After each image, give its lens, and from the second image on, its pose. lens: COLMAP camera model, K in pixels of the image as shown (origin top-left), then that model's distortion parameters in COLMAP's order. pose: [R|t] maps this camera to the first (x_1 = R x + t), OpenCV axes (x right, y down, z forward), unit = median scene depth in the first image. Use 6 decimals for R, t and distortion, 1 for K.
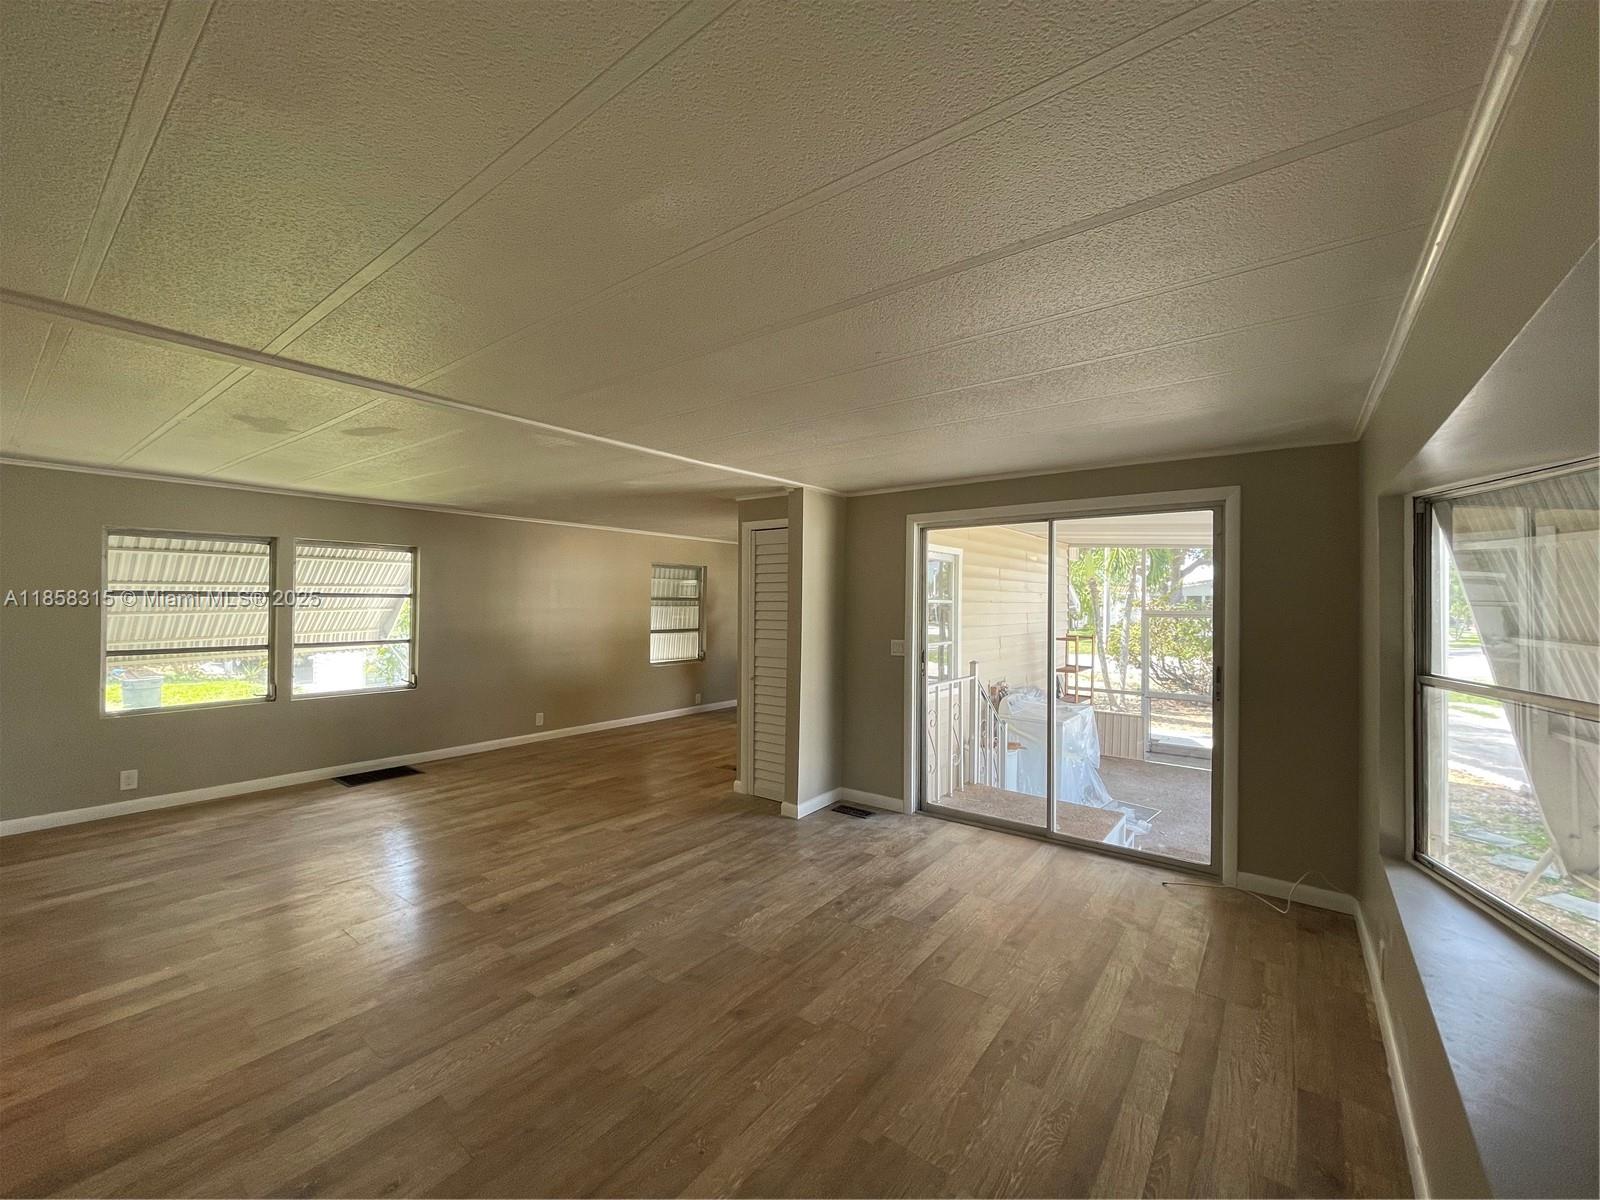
lens RADIAL K [[649.8, 0, 804.1], [0, 649.8, 594.2], [0, 0, 1]] dist [0.001192, 0.002508]
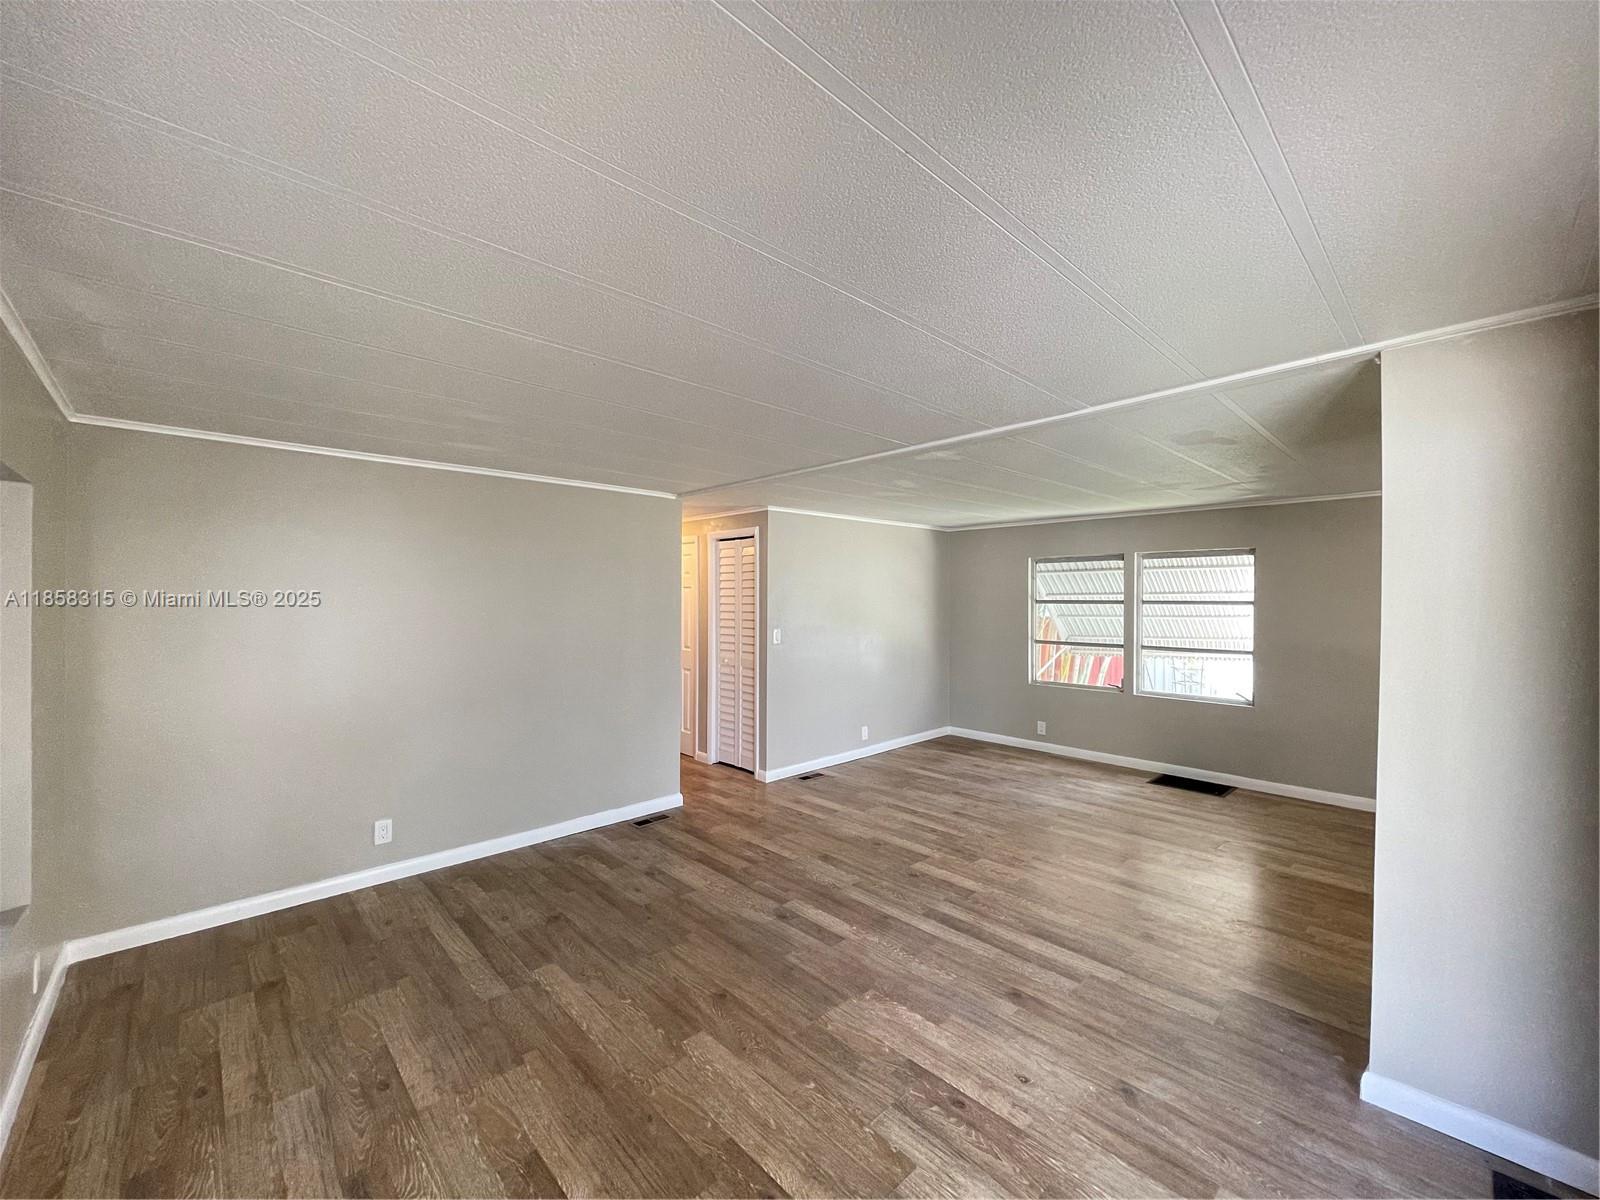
lens RADIAL K [[649.8, 0, 807.3], [0, 649.8, 593.9], [0, 0, 1]] dist [0.001192, 0.002508]
pose [[-0.153200, -0.018002, -0.988031, 0.462308], [0.004570, 0.999810, -0.018925, 0.005850], [0.988185, -0.007414, -0.153089, 0.644740]]
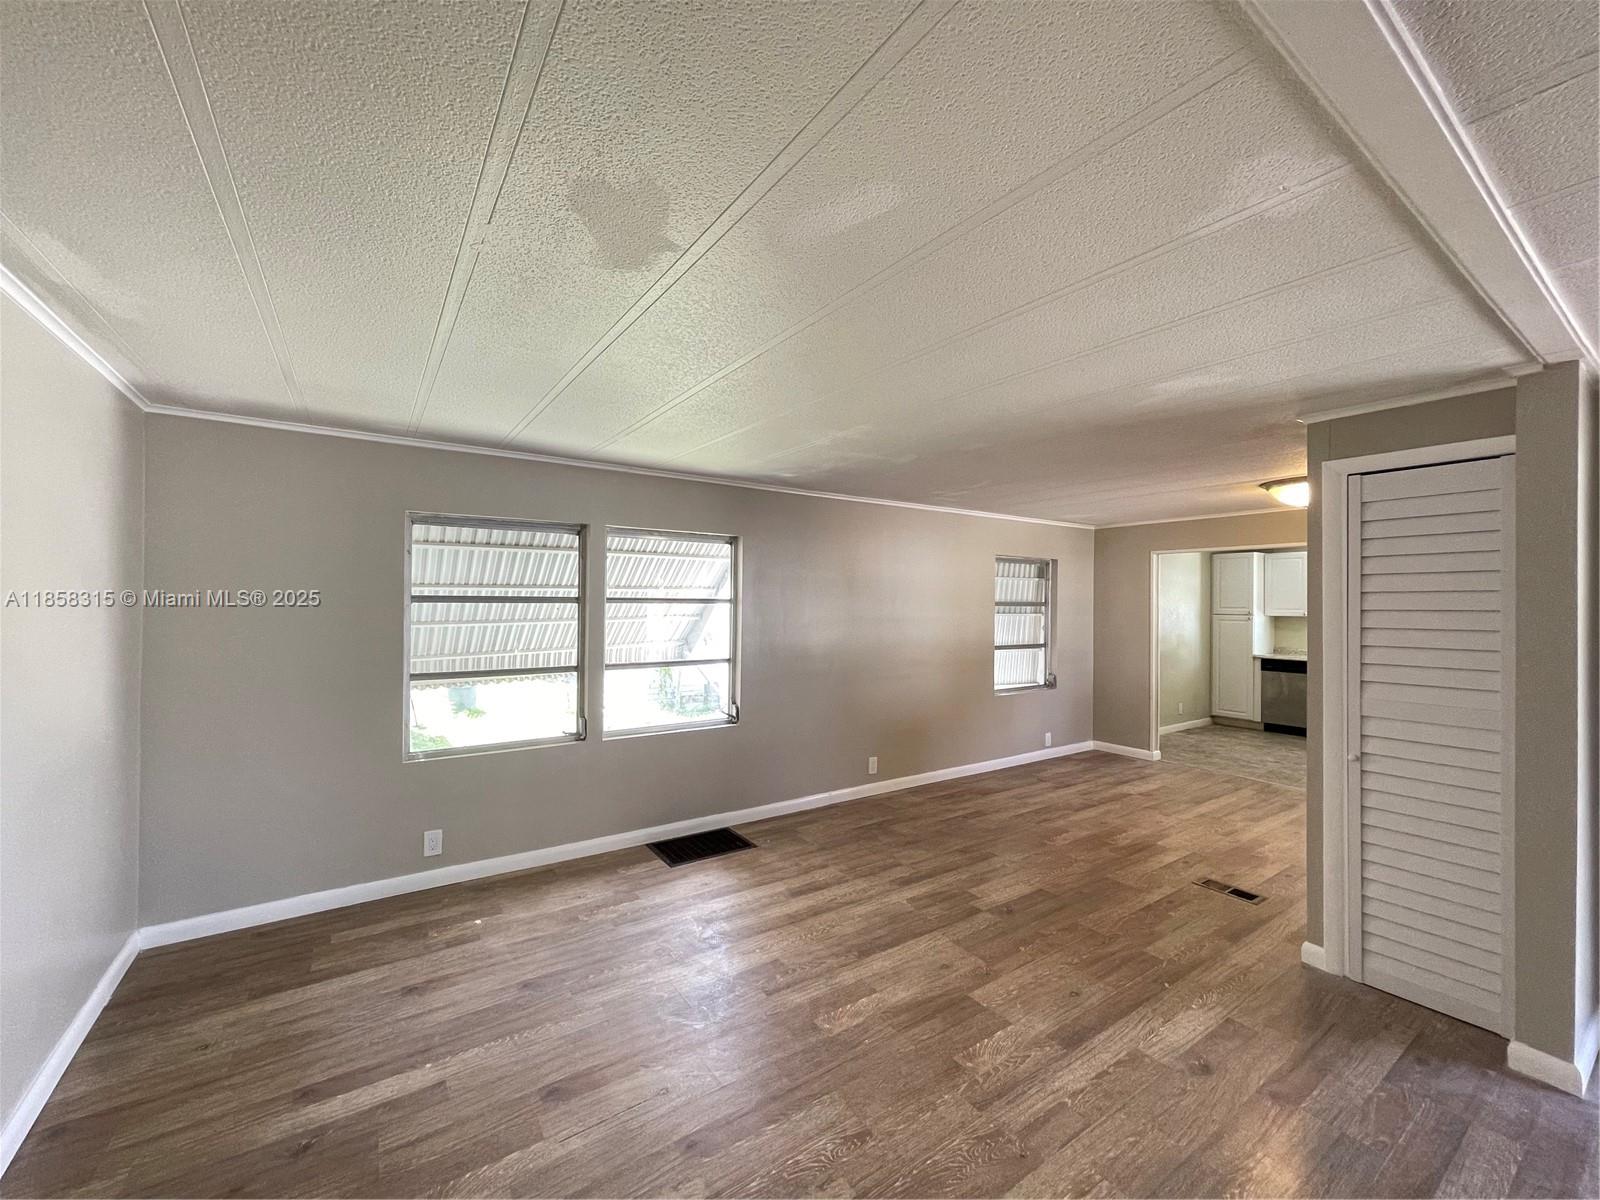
lens RADIAL K [[649.8, 0, 806.1], [0, 649.8, 593.5], [0, 0, 1]] dist [0.001192, 0.002508]
pose [[0.951491, -0.005604, -0.307624, -0.350184], [0.003912, 0.999974, -0.006115, -0.001277], [0.307651, 0.004615, 0.951488, 0.374037]]
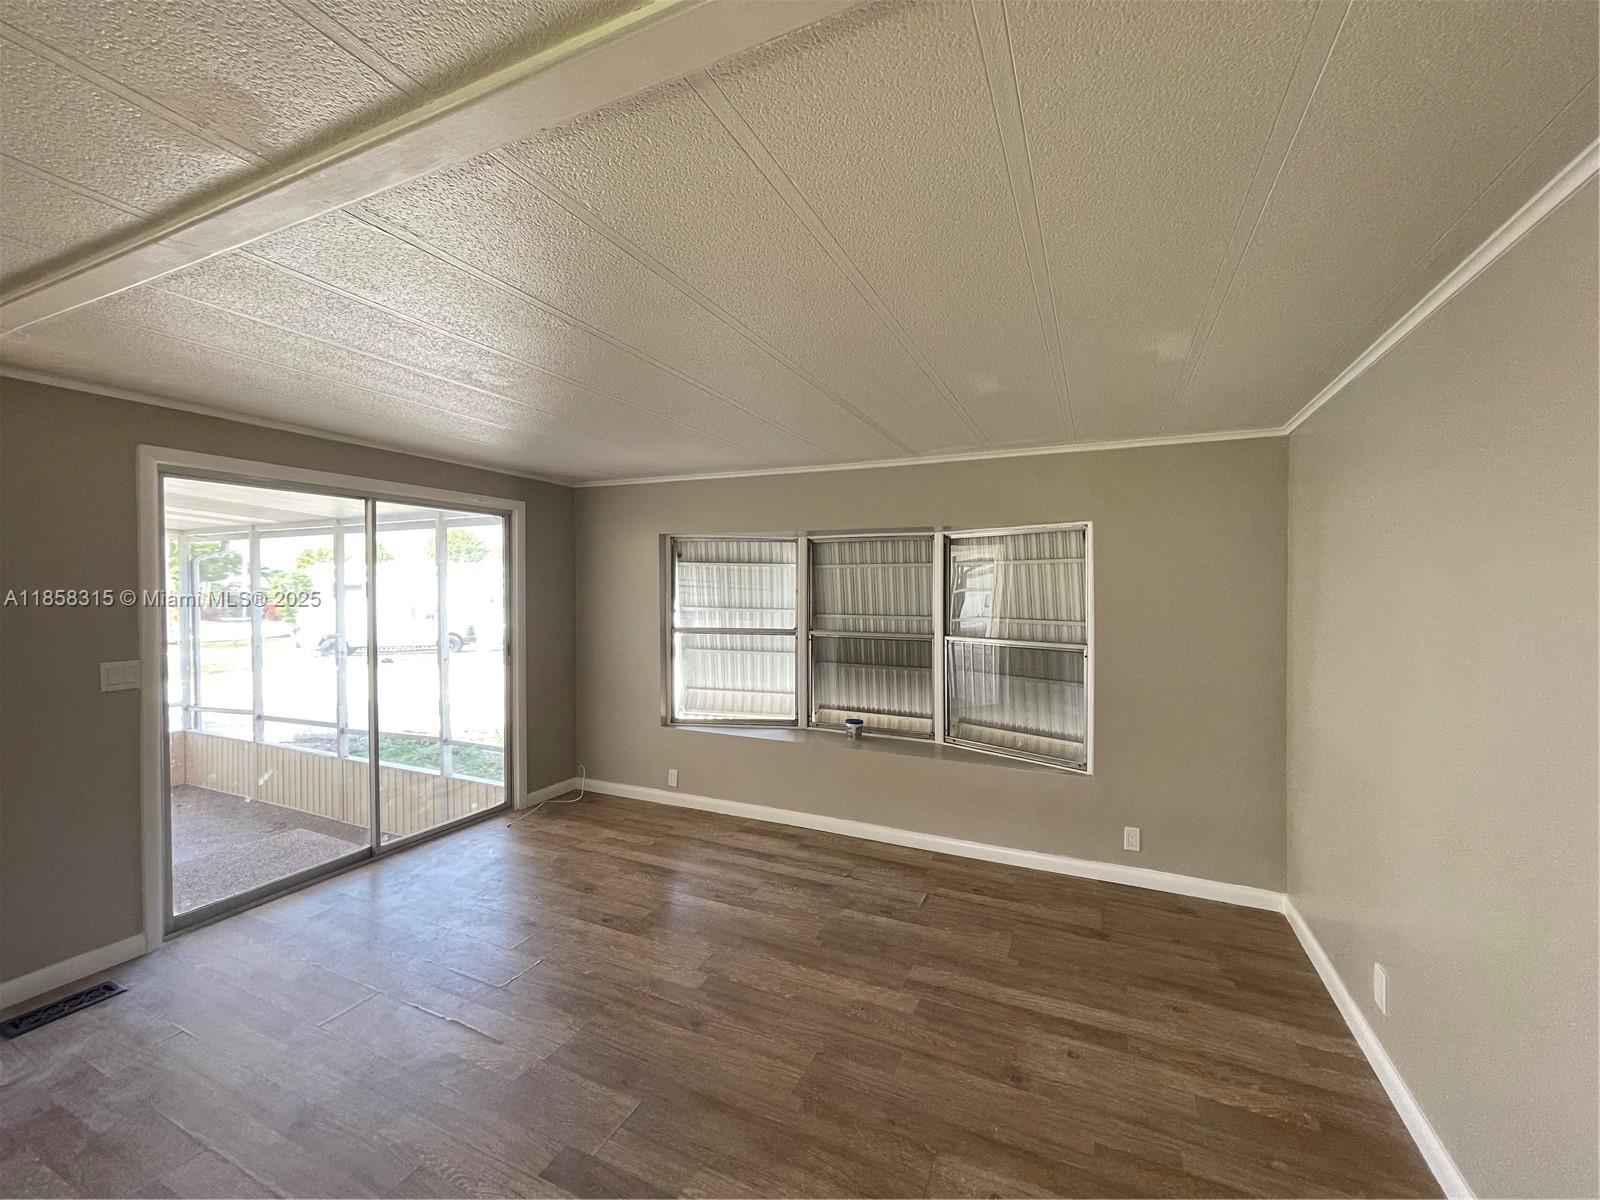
lens RADIAL K [[649.8, 0, 809.3], [0, 649.8, 596.4], [0, 0, 1]] dist [0.001192, 0.002508]
pose [[-0.226149, -0.015682, 0.973966, -0.525127], [-0.012542, 0.999834, 0.013186, -0.001057], [-0.974012, -0.009233, -0.226308, 0.524696]]
